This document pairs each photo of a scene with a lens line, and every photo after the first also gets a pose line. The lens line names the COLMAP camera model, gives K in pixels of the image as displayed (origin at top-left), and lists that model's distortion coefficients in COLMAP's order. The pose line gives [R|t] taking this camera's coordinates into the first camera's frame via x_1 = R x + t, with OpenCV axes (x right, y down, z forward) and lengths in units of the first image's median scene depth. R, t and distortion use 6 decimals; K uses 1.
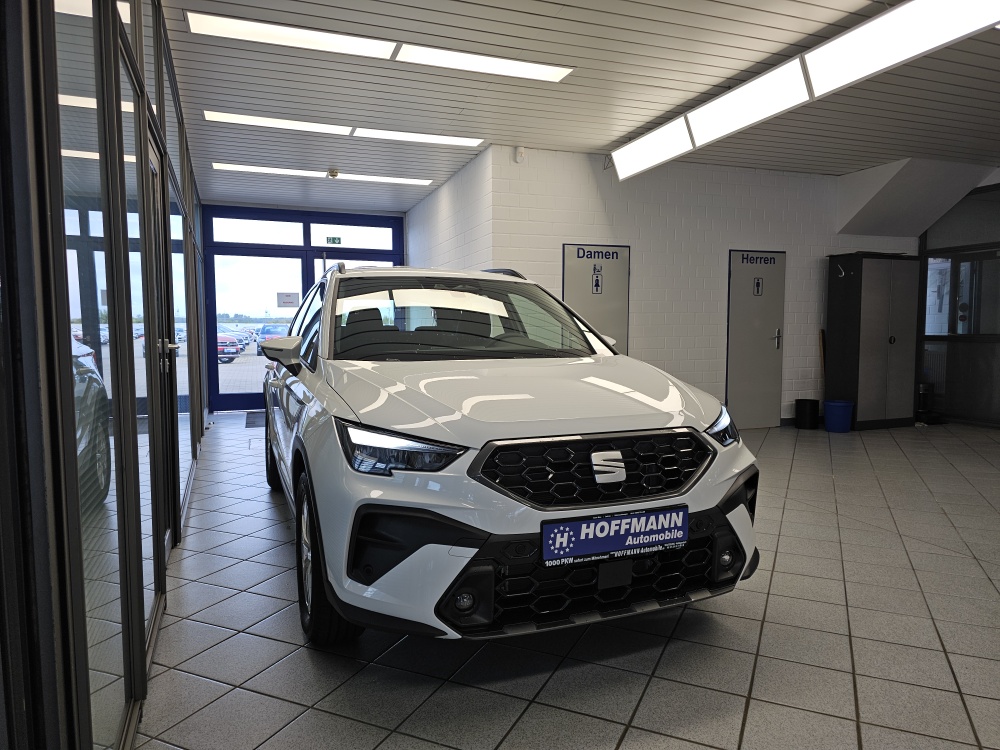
lens RADIAL K [[682.1, 0, 507.3], [0, 682.1, 399.1], [0, 0, 1]] dist [0.060760, -0.059515]
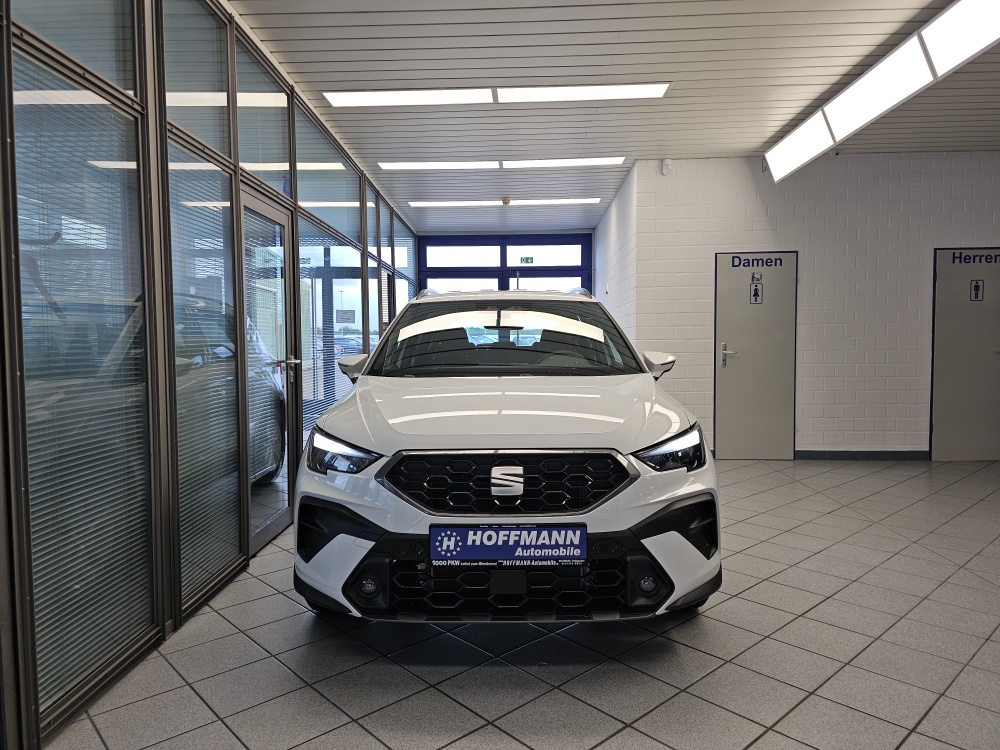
lens RADIAL K [[682.1, 0, 484.8], [0, 682.1, 390.1], [0, 0, 1]] dist [0.060760, -0.059515]
pose [[0.917462, 0.023191, -0.397146, 0.257714], [-0.033674, 0.999244, -0.019442, -0.010358], [0.396395, 0.031211, 0.917550, -0.002264]]
